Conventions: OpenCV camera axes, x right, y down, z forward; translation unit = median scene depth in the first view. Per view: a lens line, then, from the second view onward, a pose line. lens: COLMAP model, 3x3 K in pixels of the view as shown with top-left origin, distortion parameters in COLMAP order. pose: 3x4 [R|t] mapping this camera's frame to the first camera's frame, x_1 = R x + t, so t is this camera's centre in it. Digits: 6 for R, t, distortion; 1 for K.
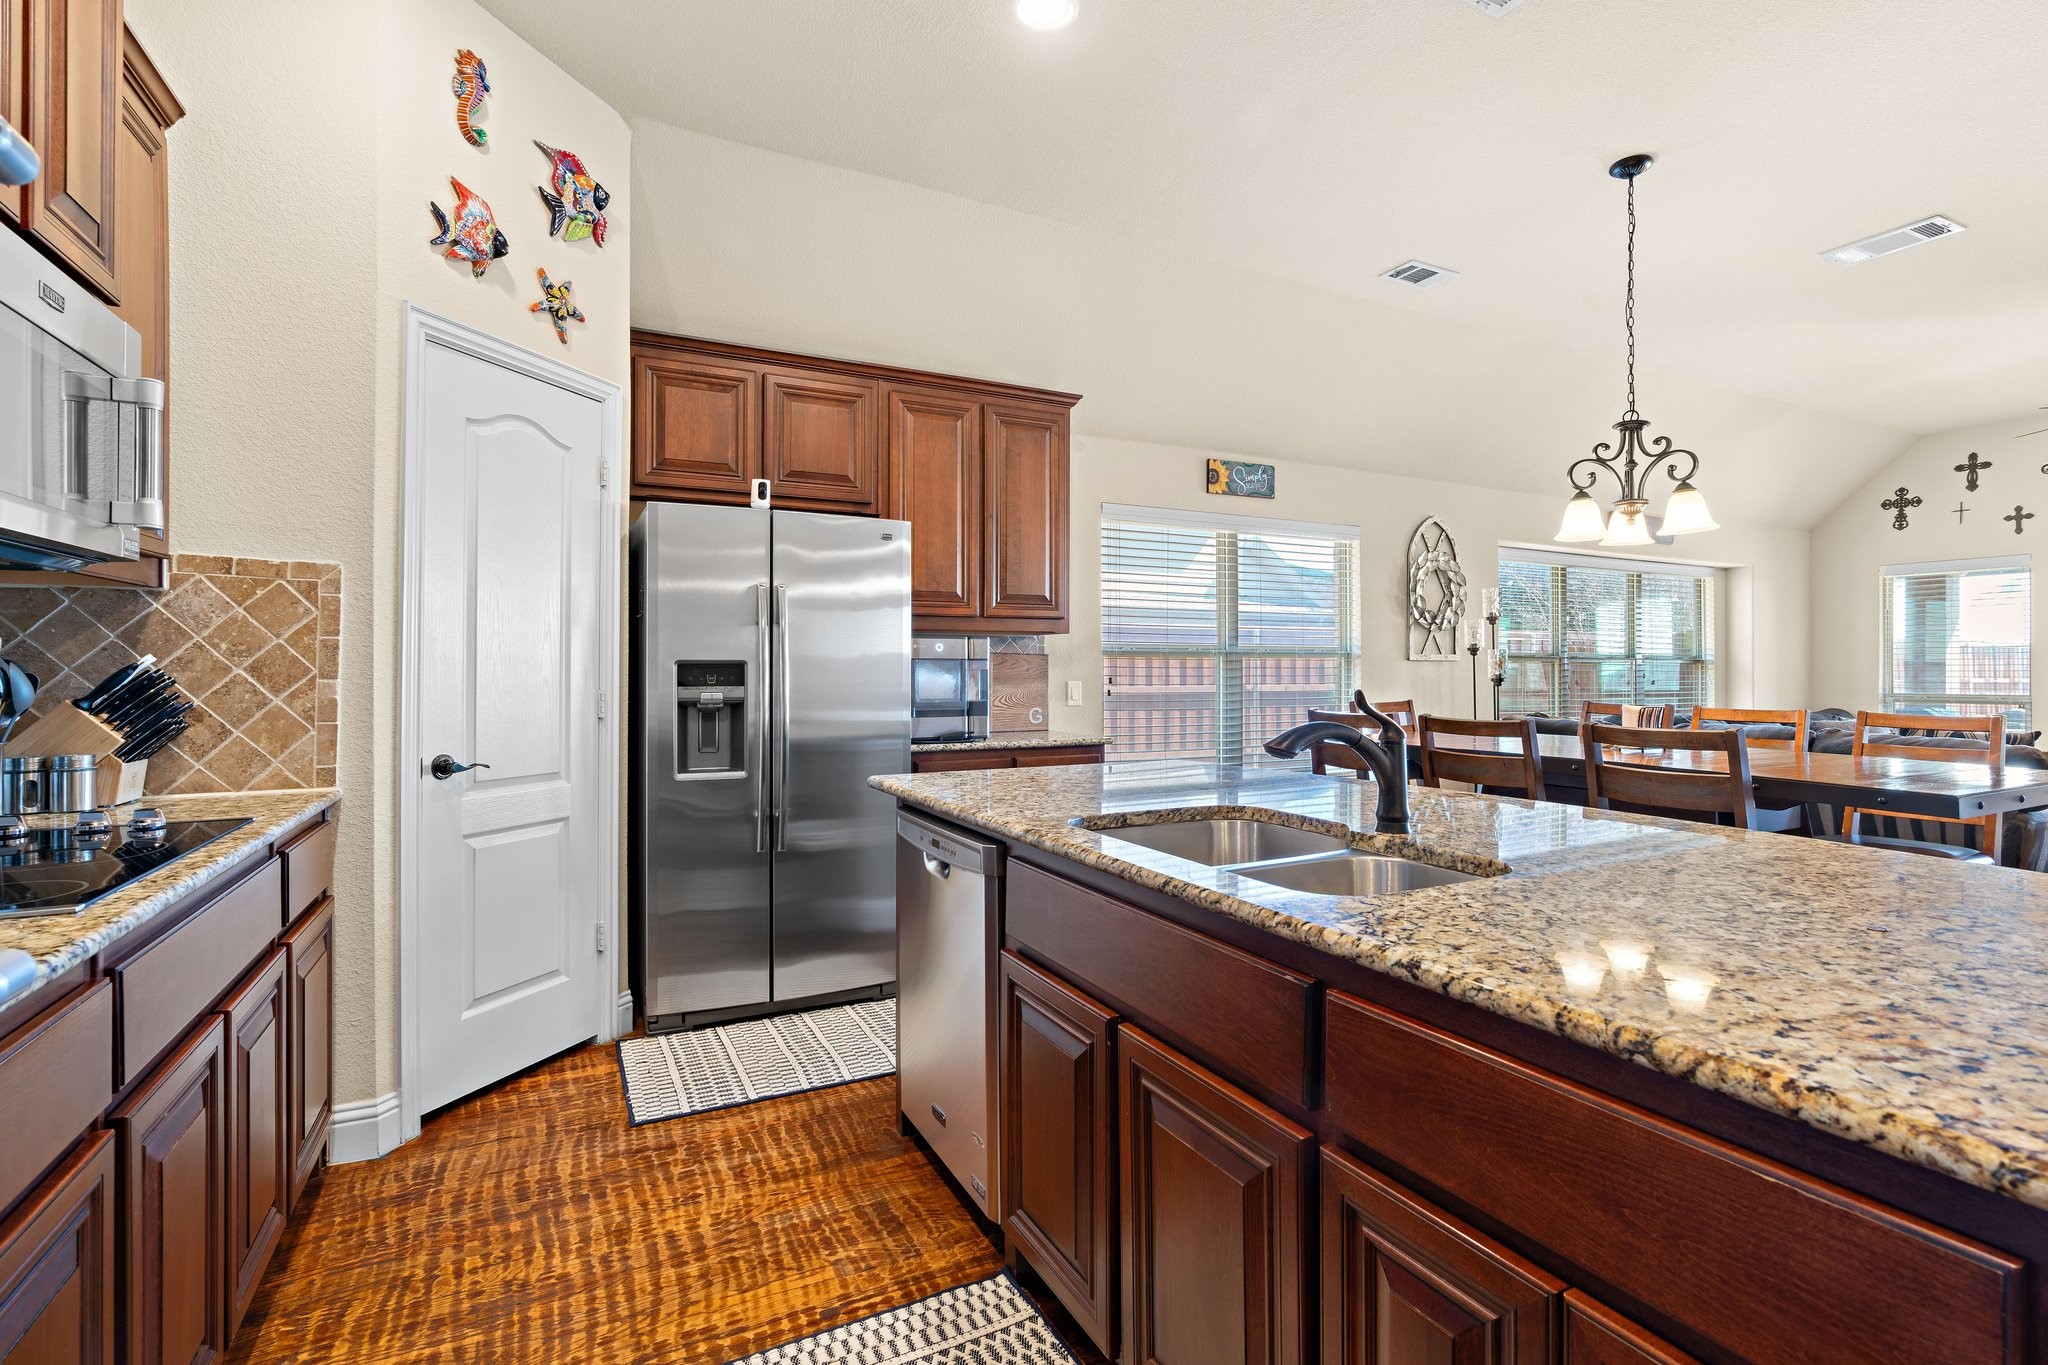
lens RADIAL K [[955.7, 0, 1022.8], [0, 955.7, 665.8], [0, 0, 1]] dist [-0.011384, 0.003946]
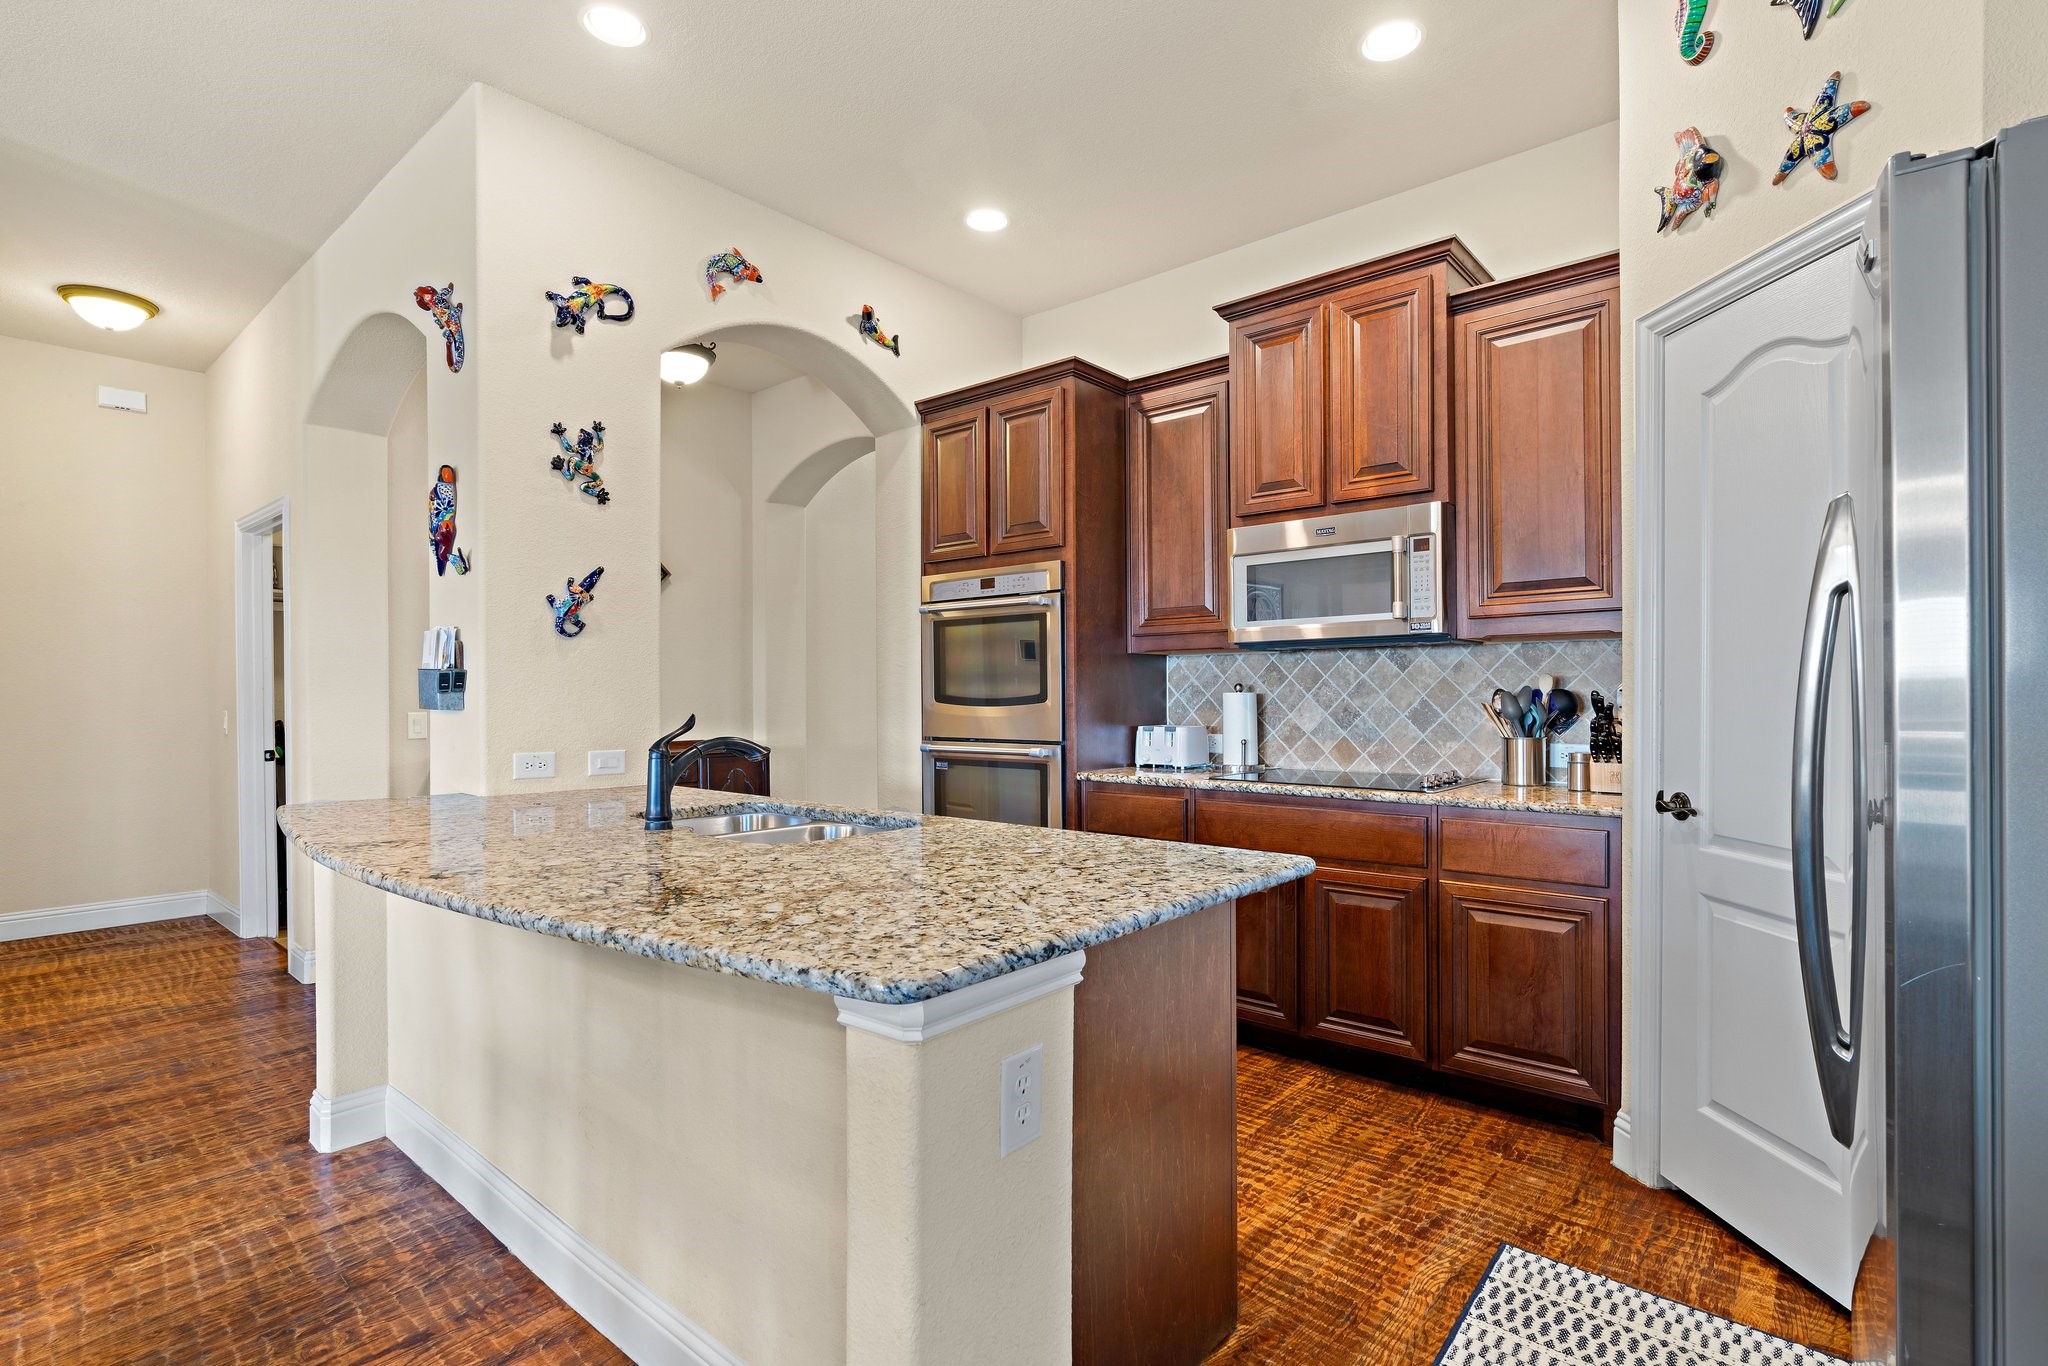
lens RADIAL K [[955.7, 0, 1038.5], [0, 955.7, 693.7], [0, 0, 1]] dist [-0.011384, 0.003946]
pose [[-0.915421, 0.001287, -0.402496, 0.194734], [0.002313, 0.999995, -0.002062, 0.001552], [0.402491, -0.002818, -0.915420, 1.046289]]
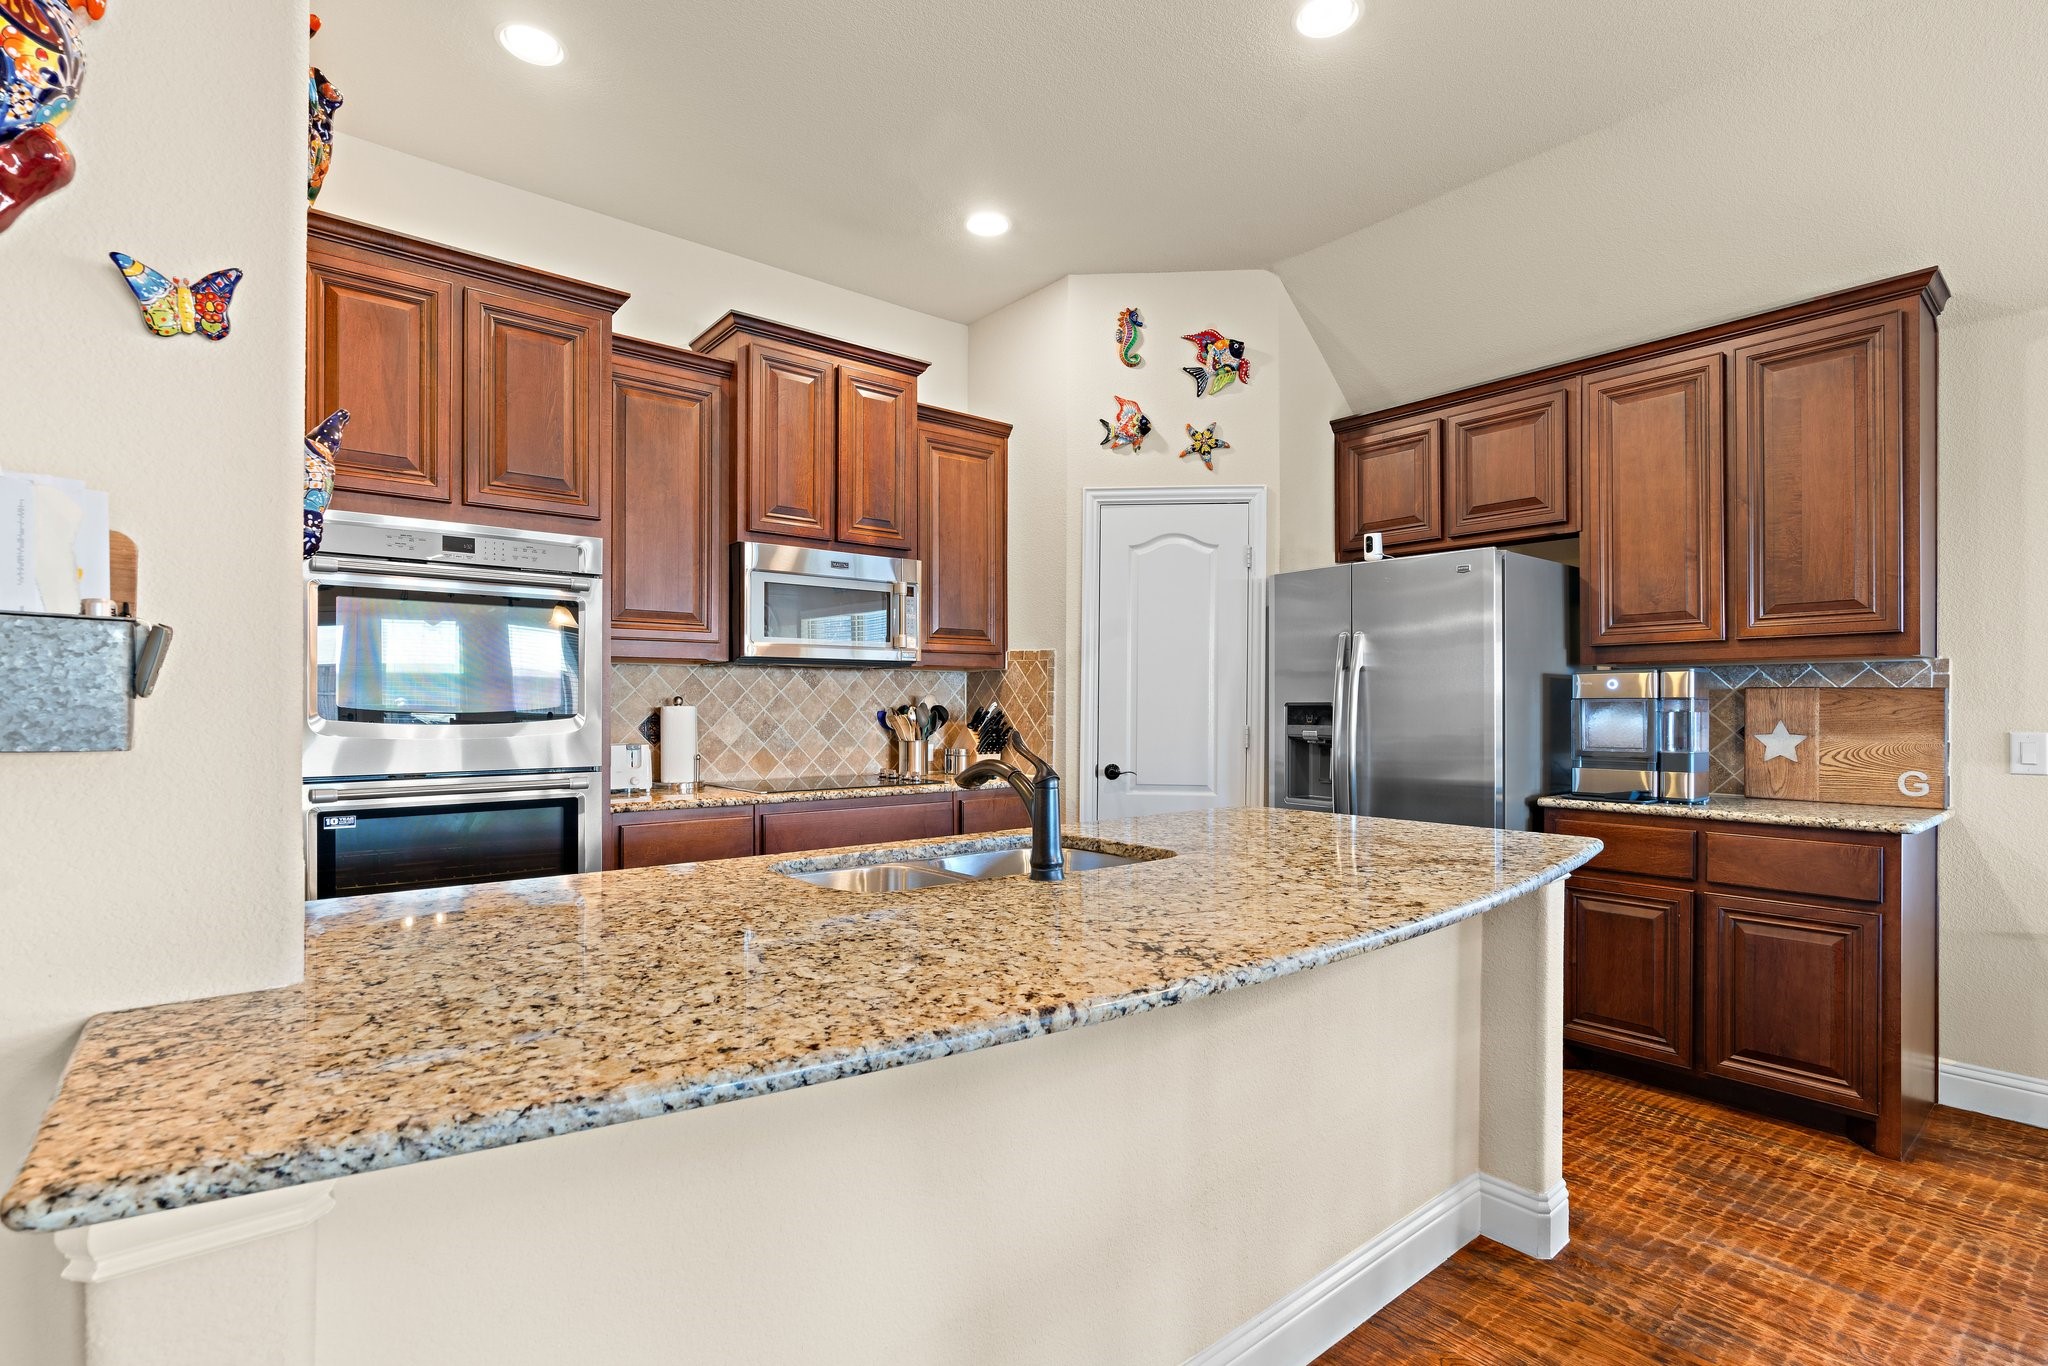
lens RADIAL K [[955.7, 0, 1032.2], [0, 955.7, 702.0], [0, 0, 1]] dist [-0.011384, 0.003946]
pose [[0.229897, -0.006892, -0.973191, 0.603254], [0.000470, 0.999976, -0.006971, 0.001412], [0.973215, 0.001145, 0.229895, 0.338045]]
